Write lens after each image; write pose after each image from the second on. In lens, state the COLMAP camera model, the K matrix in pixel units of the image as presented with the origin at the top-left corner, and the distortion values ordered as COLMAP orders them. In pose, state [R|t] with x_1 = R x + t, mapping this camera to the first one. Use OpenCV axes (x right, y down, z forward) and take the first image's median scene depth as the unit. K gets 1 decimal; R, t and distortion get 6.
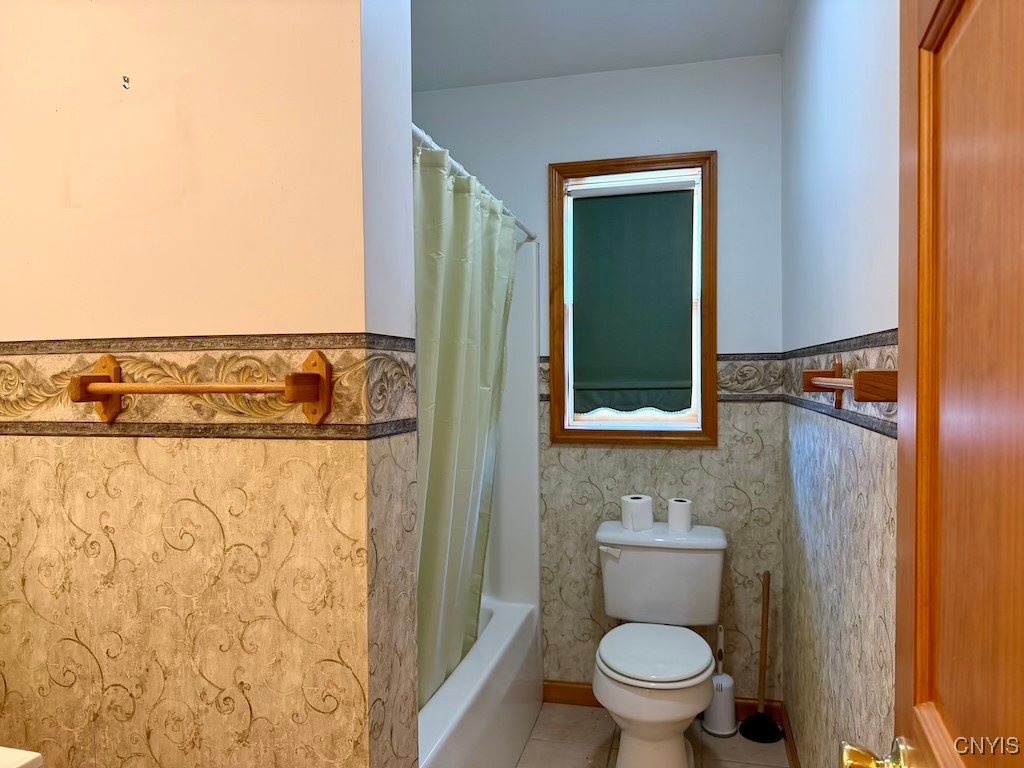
lens RADIAL K [[724.1, 0, 510.7], [0, 724.1, 387.5], [0, 0, 1]] dist [0.045966, -0.049929]
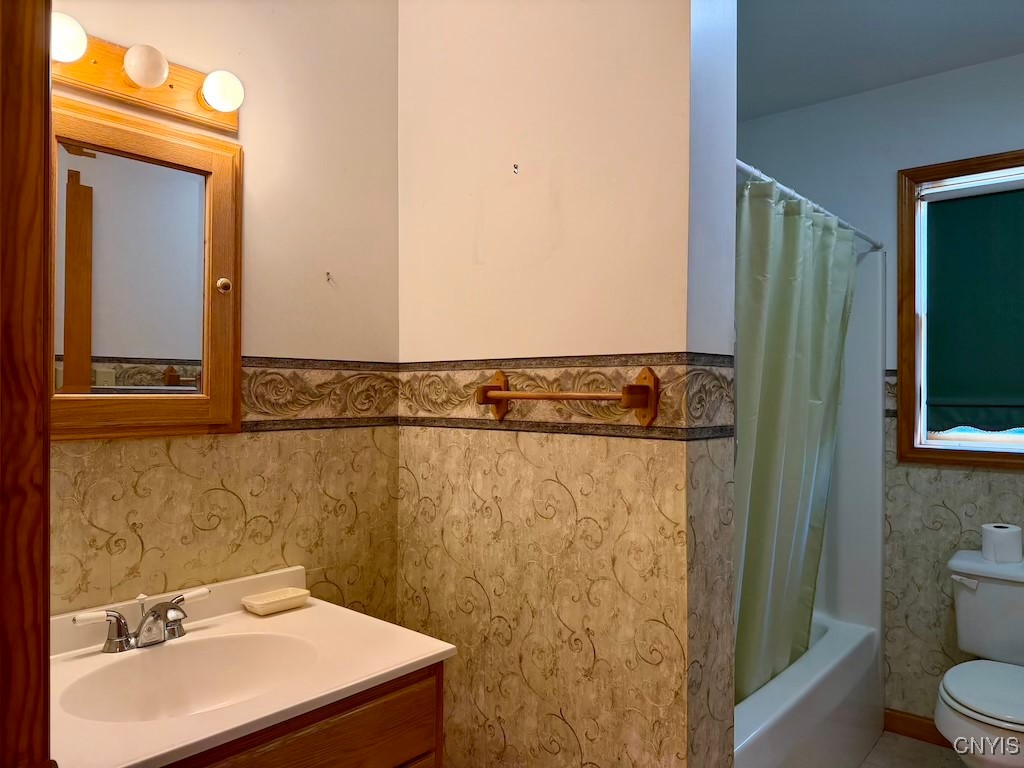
lens RADIAL K [[724.1, 0, 508.7], [0, 724.1, 389.4], [0, 0, 1]] dist [0.045966, -0.049929]
pose [[0.892228, 0.012057, -0.451424, 0.072688], [-0.018841, 0.999767, -0.010537, 0.004393], [0.451191, 0.017907, 0.892248, -0.192171]]
